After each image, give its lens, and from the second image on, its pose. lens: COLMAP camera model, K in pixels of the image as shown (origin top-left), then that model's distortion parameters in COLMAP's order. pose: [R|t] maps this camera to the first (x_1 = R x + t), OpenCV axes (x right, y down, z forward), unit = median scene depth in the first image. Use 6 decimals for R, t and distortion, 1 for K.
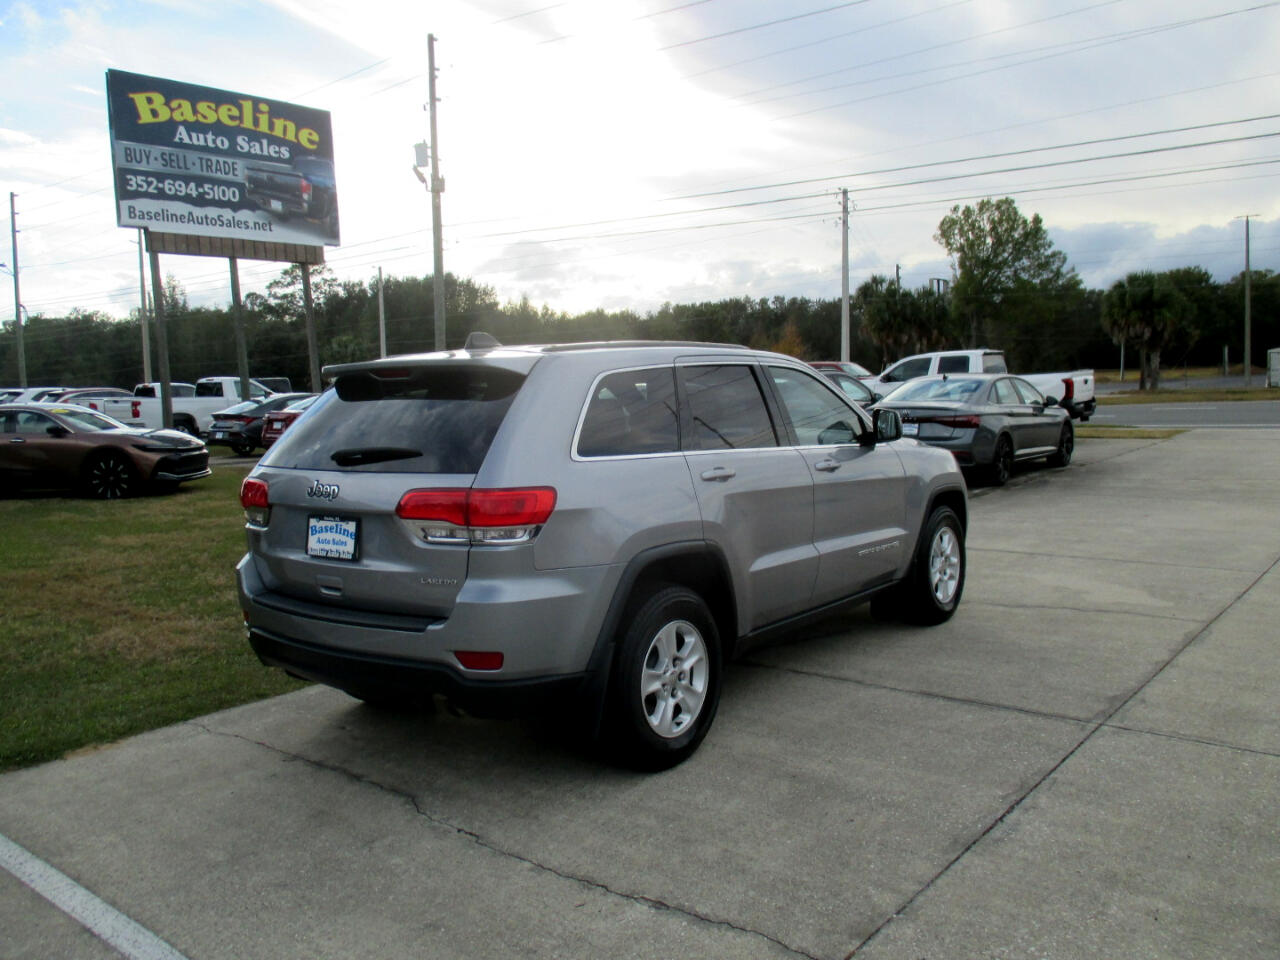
lens RADIAL K [[1062.5, 0, 625.7], [0, 1062.5, 415.9], [0, 0, 1]] dist [-0.031886, 0.008184]
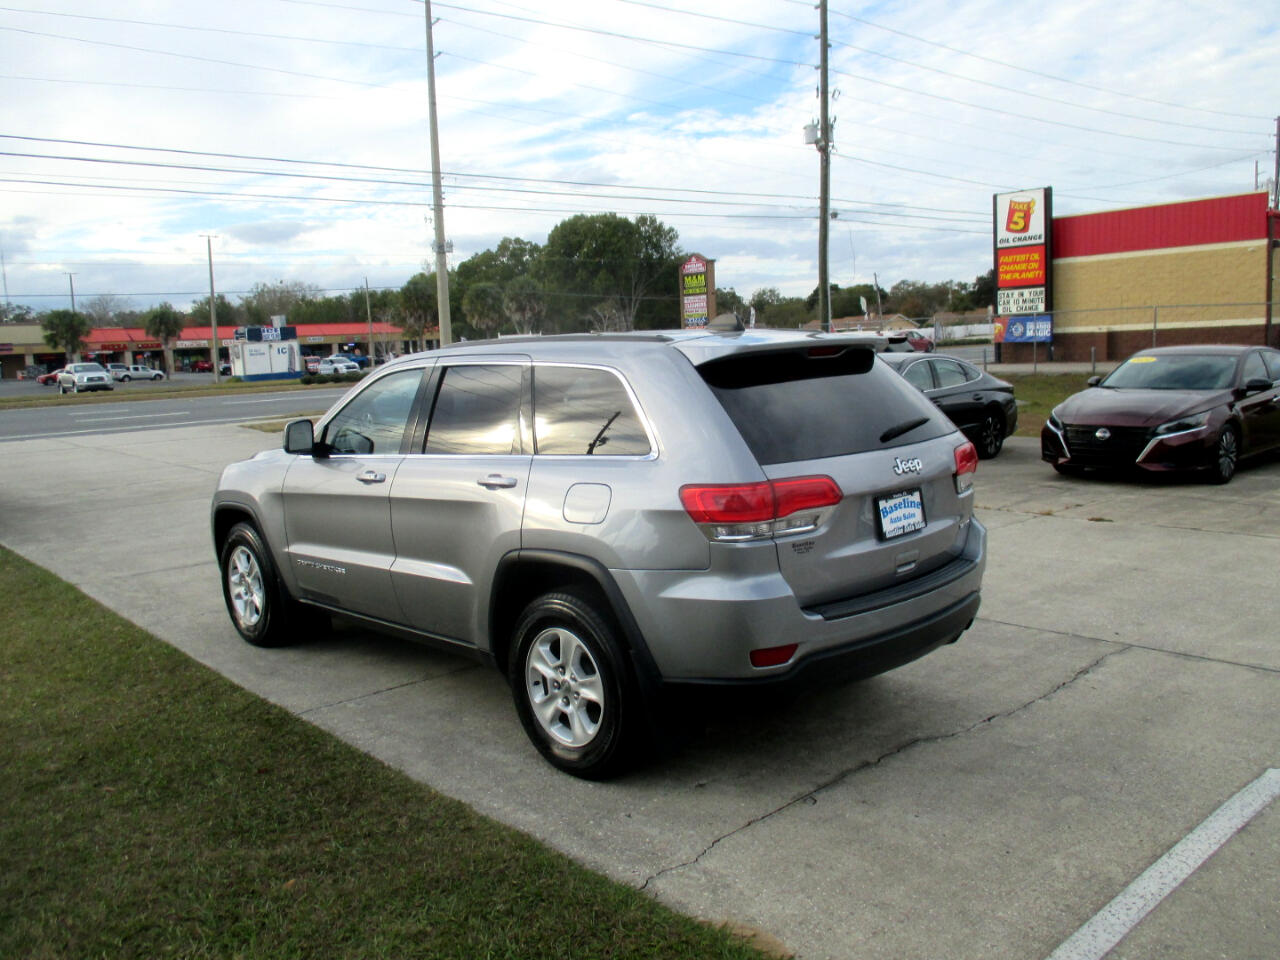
lens RADIAL K [[1062.5, 0, 623.8], [0, 1062.5, 407.6], [0, 0, 1]] dist [-0.031886, 0.008184]
pose [[0.153683, -0.031691, 0.987612, -1.102292], [0.066532, 0.997549, 0.021657, -0.019788], [-0.985878, 0.062380, 0.155415, 0.932262]]
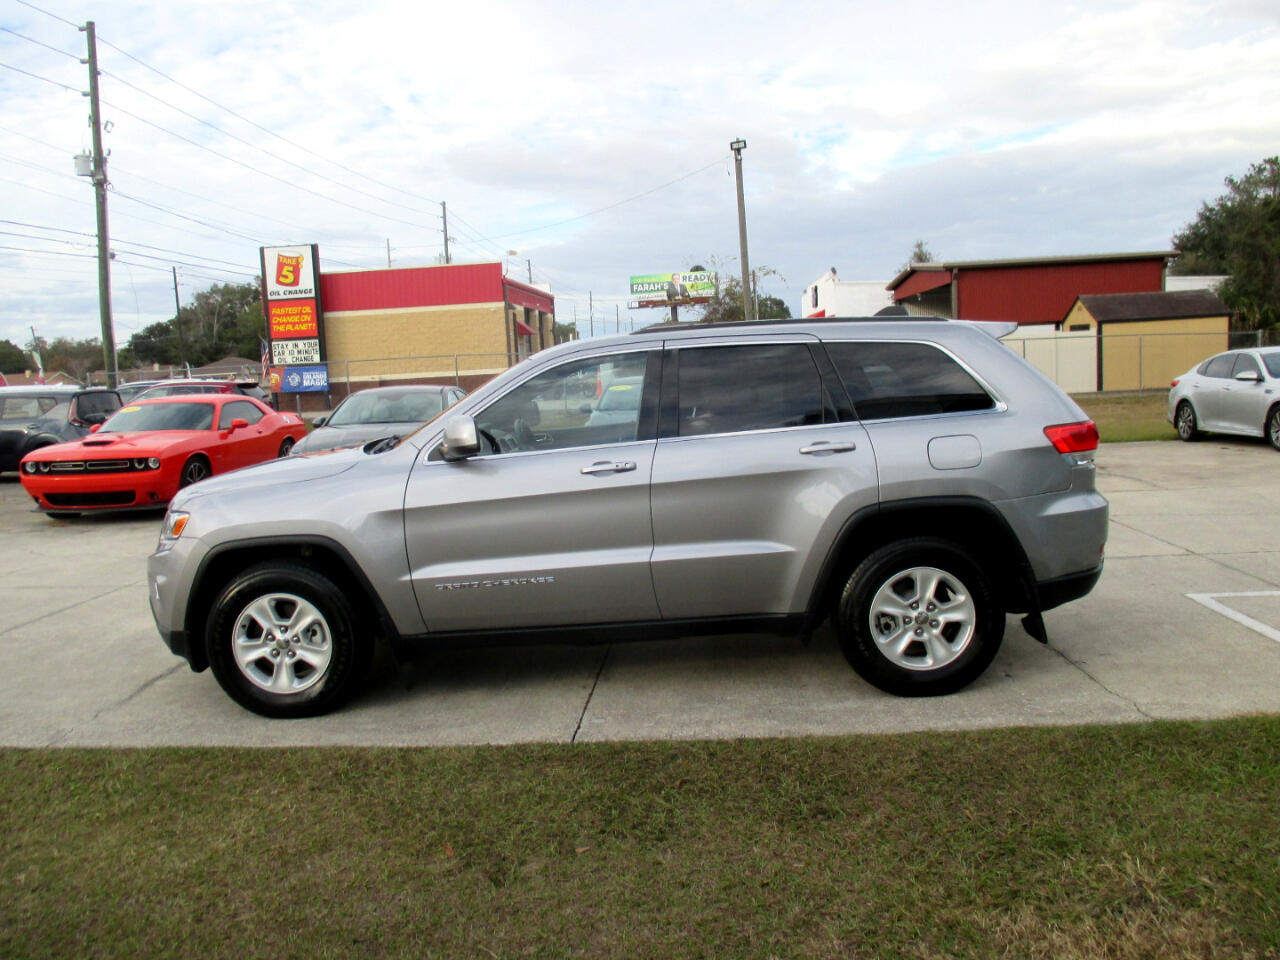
lens RADIAL K [[1062.5, 0, 626.4], [0, 1062.5, 401.2], [0, 0, 1]] dist [-0.031886, 0.008184]
pose [[-0.573745, 0.033911, 0.818332, -0.919342], [0.093081, 0.995369, 0.024013, -0.028388], [-0.813727, 0.089948, -0.574245, 1.902207]]
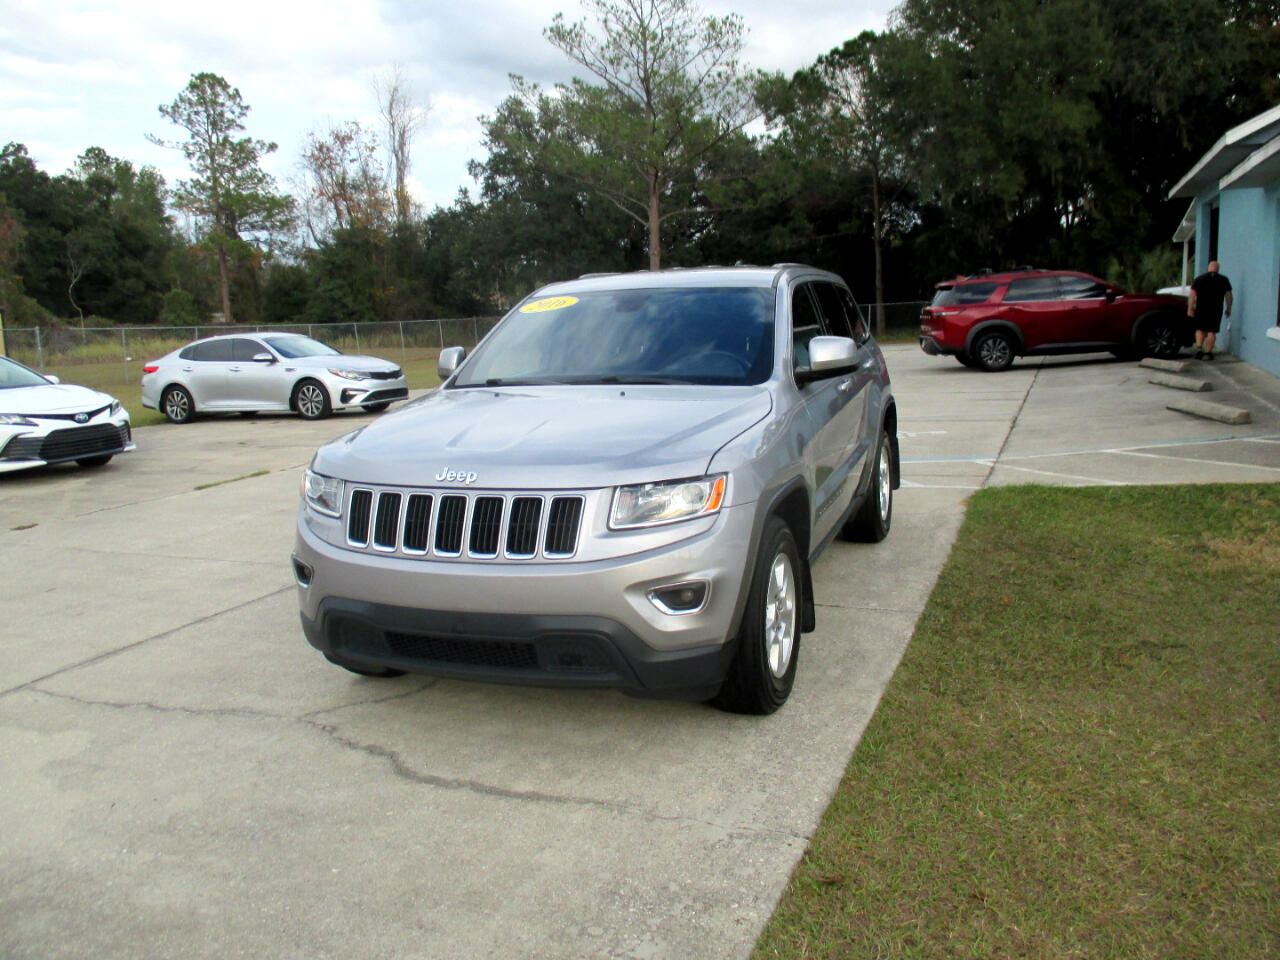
lens RADIAL K [[1062.5, 0, 622.2], [0, 1062.5, 441.5], [0, 0, 1]] dist [-0.031886, 0.008184]
pose [[-0.954889, 0.110465, -0.275652, 0.443509], [0.066034, 0.983984, 0.165575, -0.086372], [0.289527, 0.139903, -0.946890, 2.347463]]
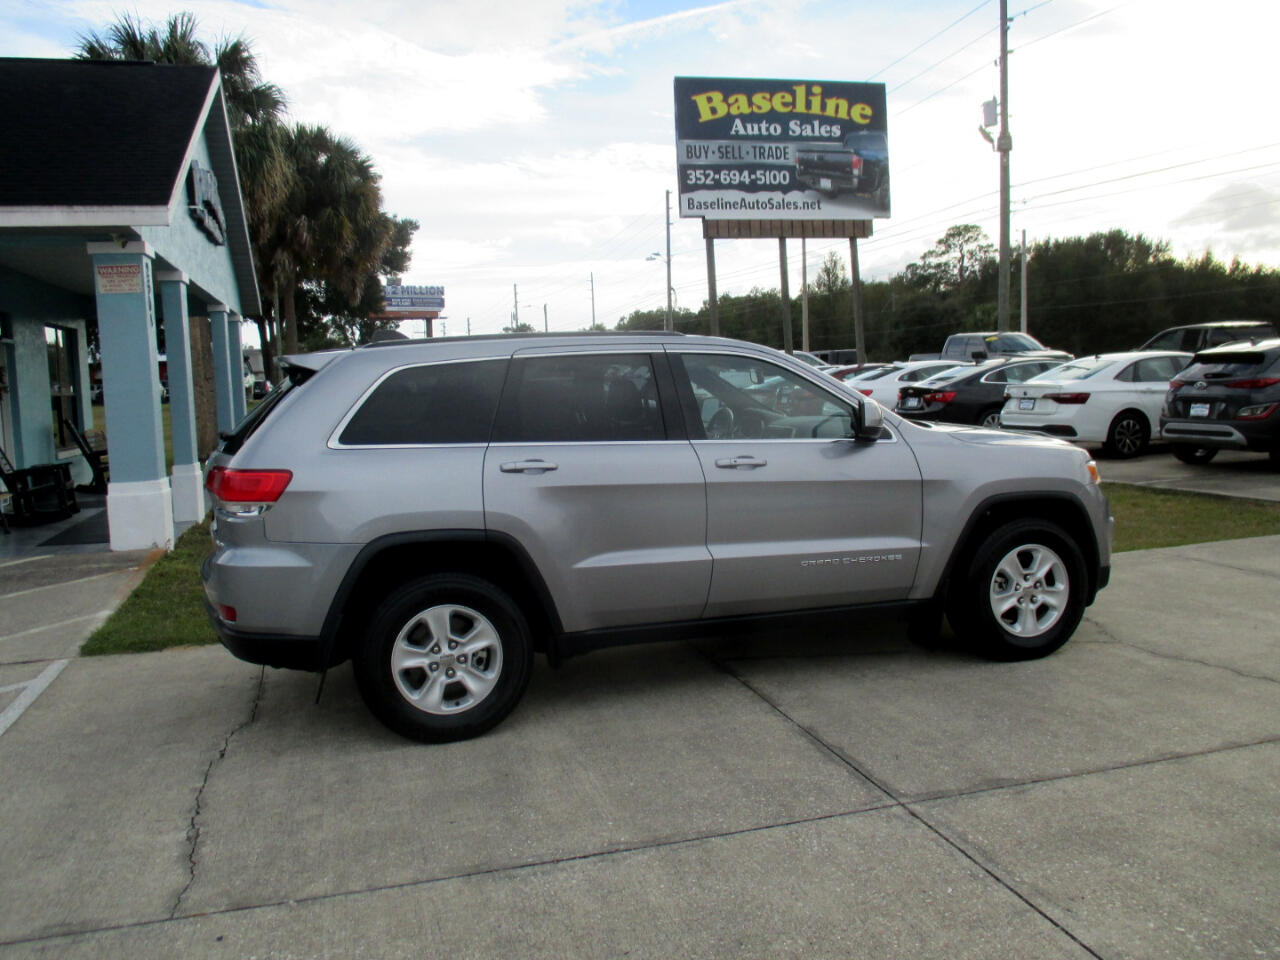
lens RADIAL K [[1062.5, 0, 626.8], [0, 1062.5, 414.1], [0, 0, 1]] dist [-0.031886, 0.008184]
pose [[0.817232, 0.020827, -0.575933, 0.703439], [-0.004424, 0.999544, 0.029868, -0.023372], [0.576292, -0.021861, 0.816951, 0.225482]]
